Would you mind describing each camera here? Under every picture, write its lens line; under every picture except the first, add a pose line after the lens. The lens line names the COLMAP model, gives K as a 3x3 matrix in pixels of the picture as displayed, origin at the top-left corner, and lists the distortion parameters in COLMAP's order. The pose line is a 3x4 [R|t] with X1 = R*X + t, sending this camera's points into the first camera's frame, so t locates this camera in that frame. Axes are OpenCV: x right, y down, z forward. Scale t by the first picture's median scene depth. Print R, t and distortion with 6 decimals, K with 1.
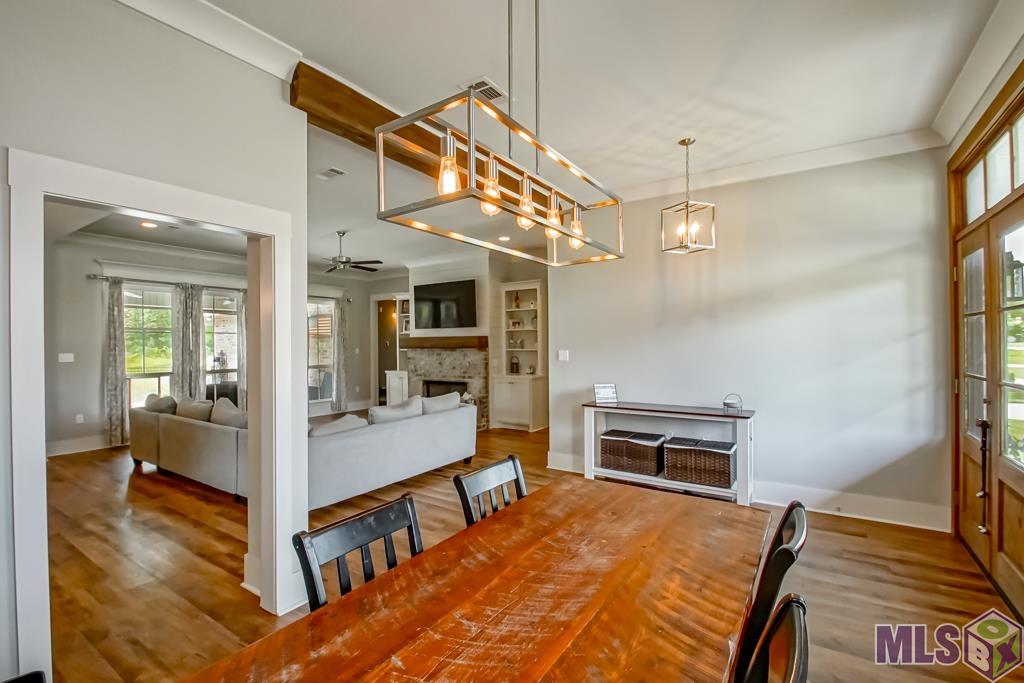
lens RADIAL K [[444.0, 0, 518.9], [0, 444.0, 336.8], [0, 0, 1]] dist [-0.003178, -0.004787]
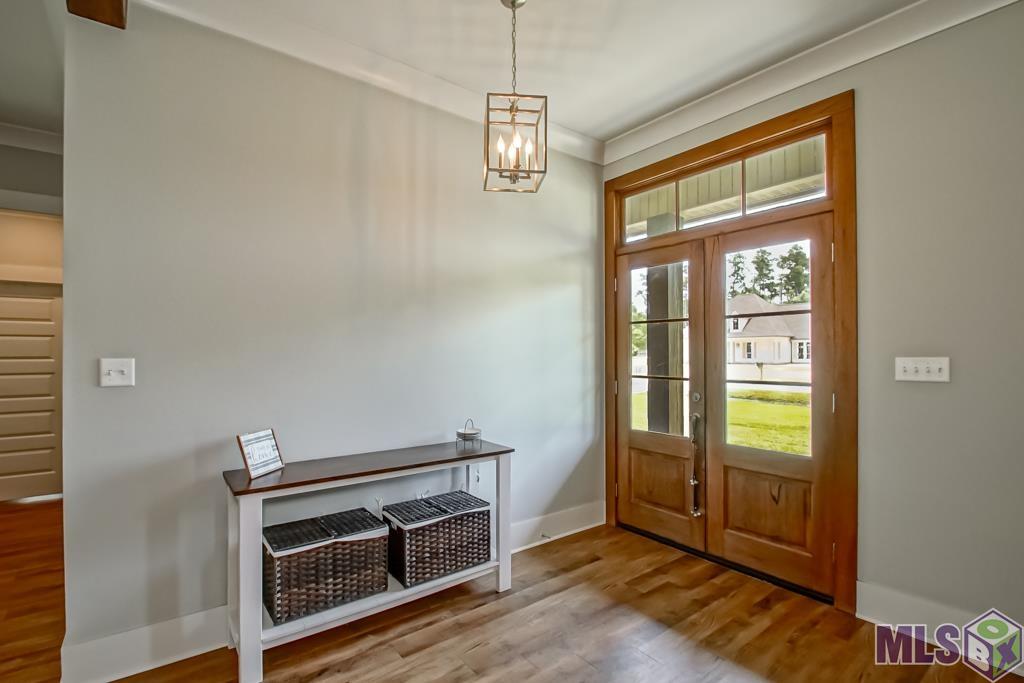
lens RADIAL K [[476.8, 0, 508.2], [0, 476.8, 350.9], [0, 0, 1]] dist [-0.005376, -0.005051]
pose [[0.397063, 0.012719, 0.917703, -0.176780], [-0.013999, 0.999872, -0.007800, 0.030539], [-0.917685, -0.009750, 0.397190, 0.695906]]
